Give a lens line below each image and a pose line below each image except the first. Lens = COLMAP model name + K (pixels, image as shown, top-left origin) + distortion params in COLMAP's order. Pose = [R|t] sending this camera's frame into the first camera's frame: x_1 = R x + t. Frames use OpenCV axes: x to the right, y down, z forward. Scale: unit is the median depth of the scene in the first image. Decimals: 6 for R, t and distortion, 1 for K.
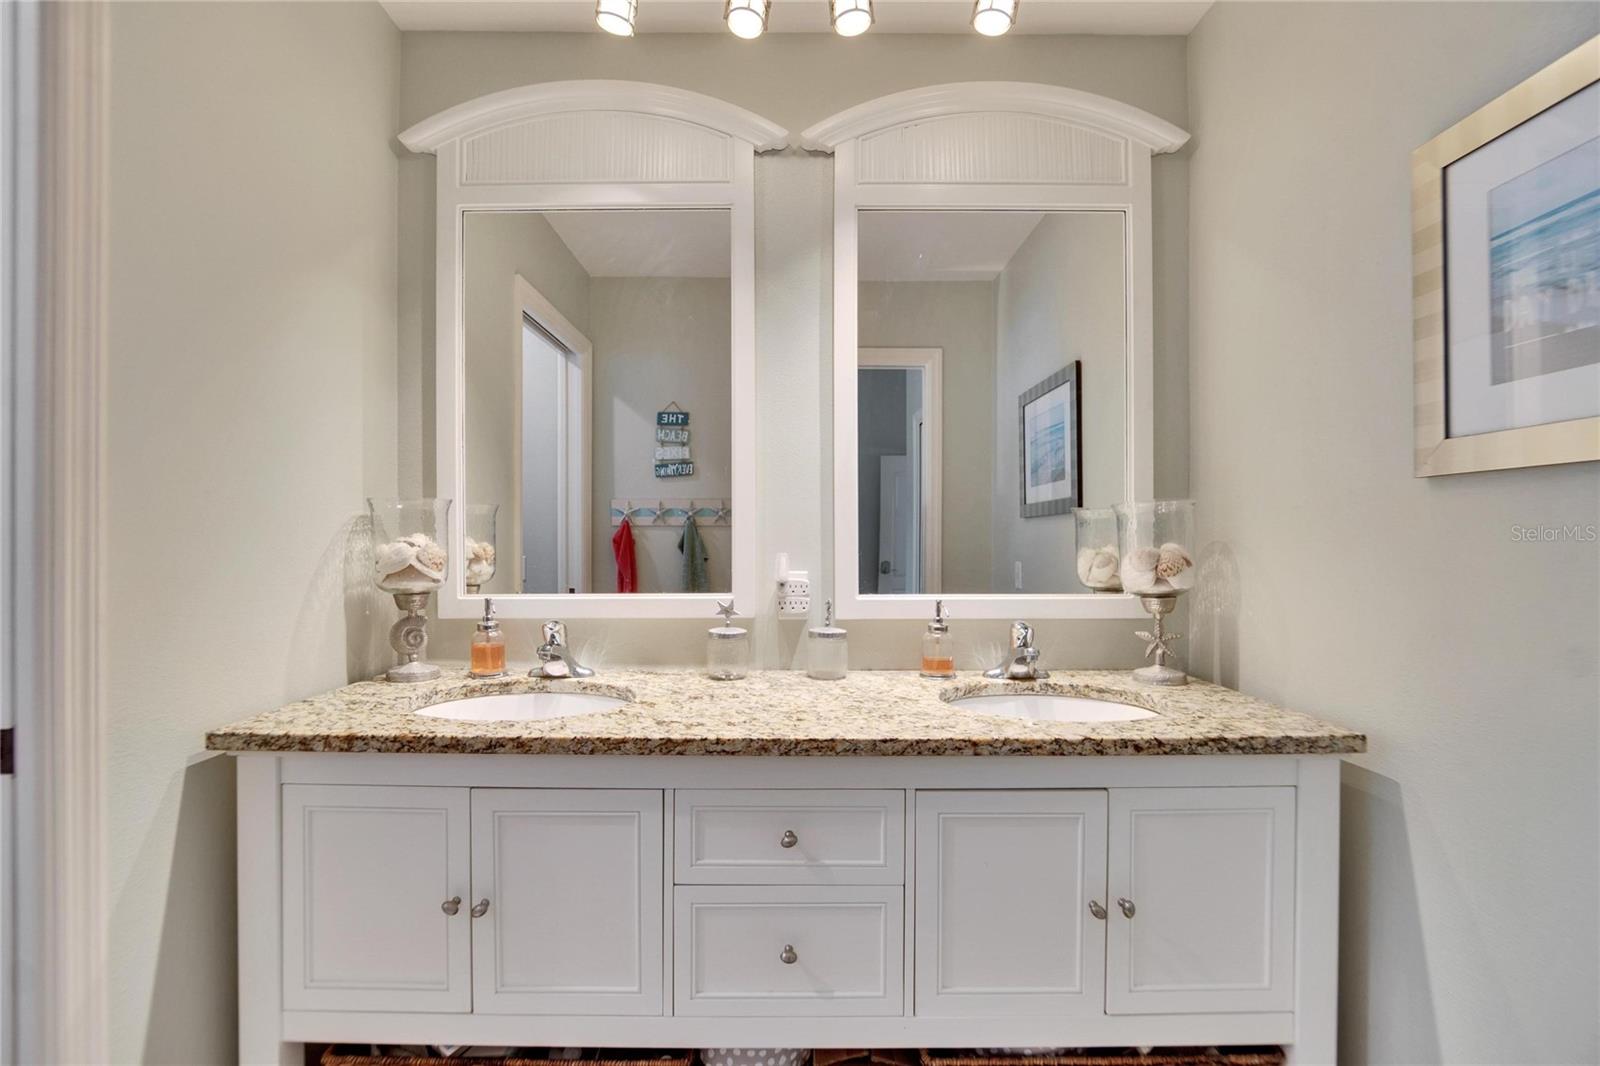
lens RADIAL K [[718.9, 0, 777.3], [0, 718.9, 524.2], [0, 0, 1]] dist [-0.017348, 0.000439]
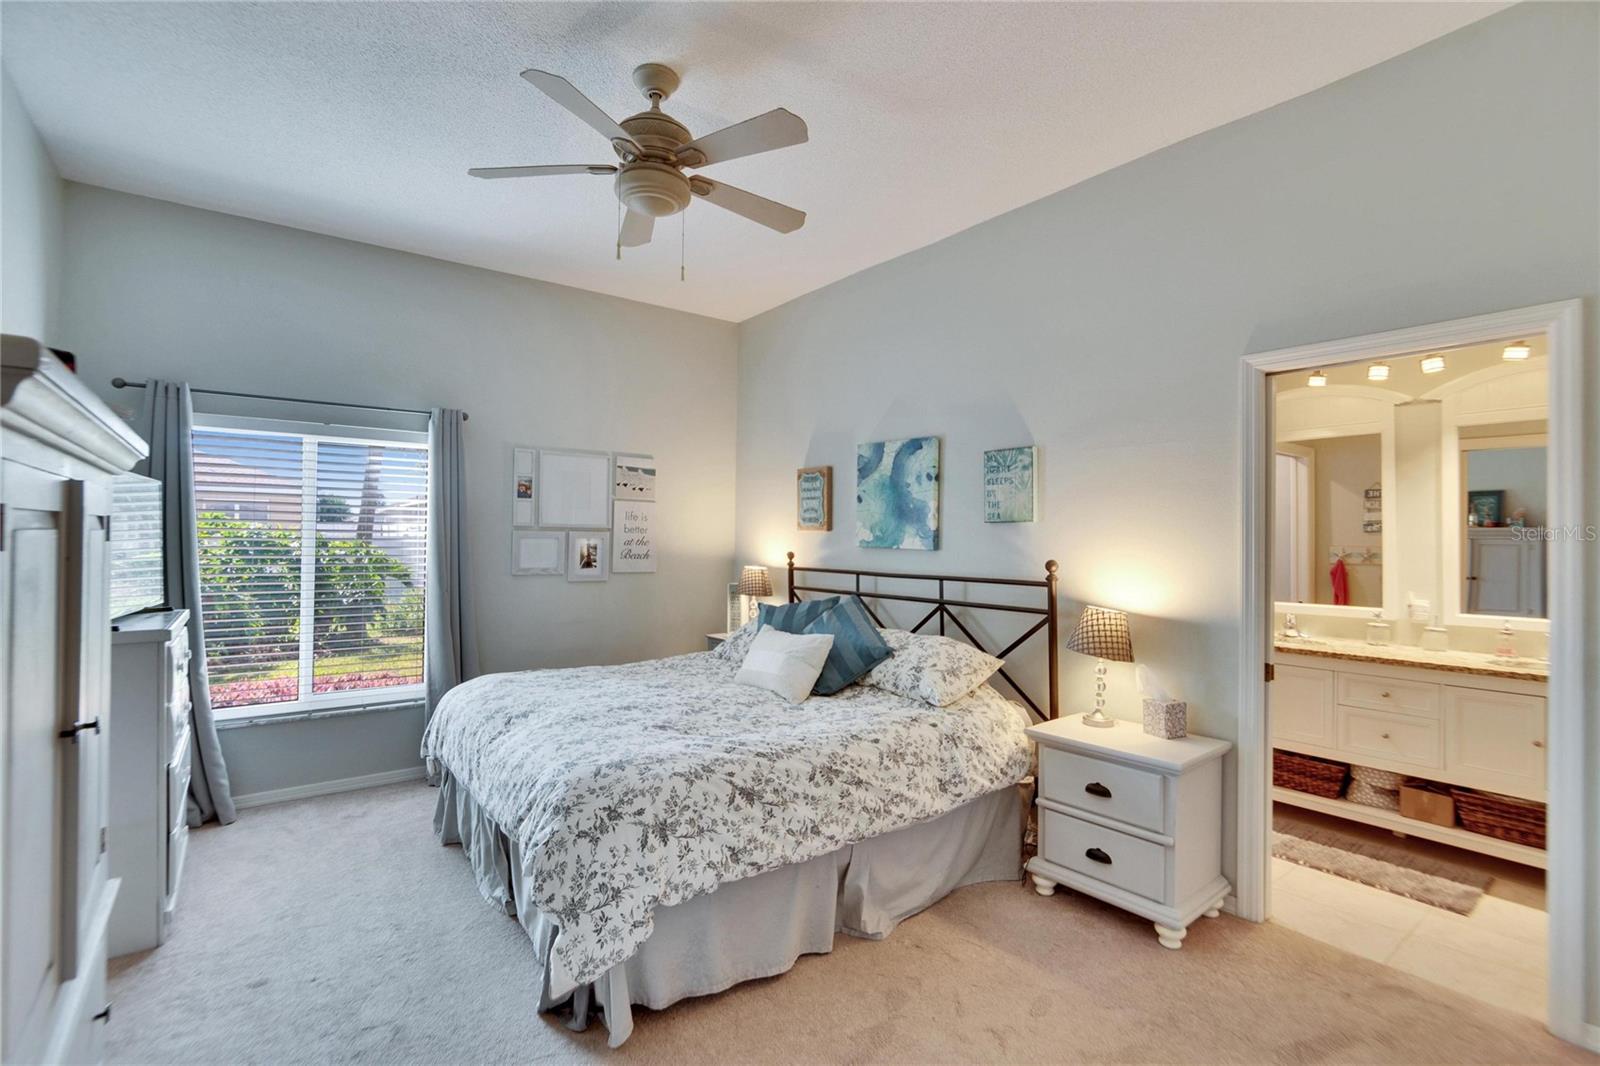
lens RADIAL K [[718.9, 0, 777.3], [0, 718.9, 524.2], [0, 0, 1]] dist [-0.017348, 0.000439]
pose [[0.603981, -0.010528, -0.796929, 0.553927], [0.013585, 0.999903, -0.002913, -0.181988], [0.796883, -0.009067, 0.604066, -1.804210]]
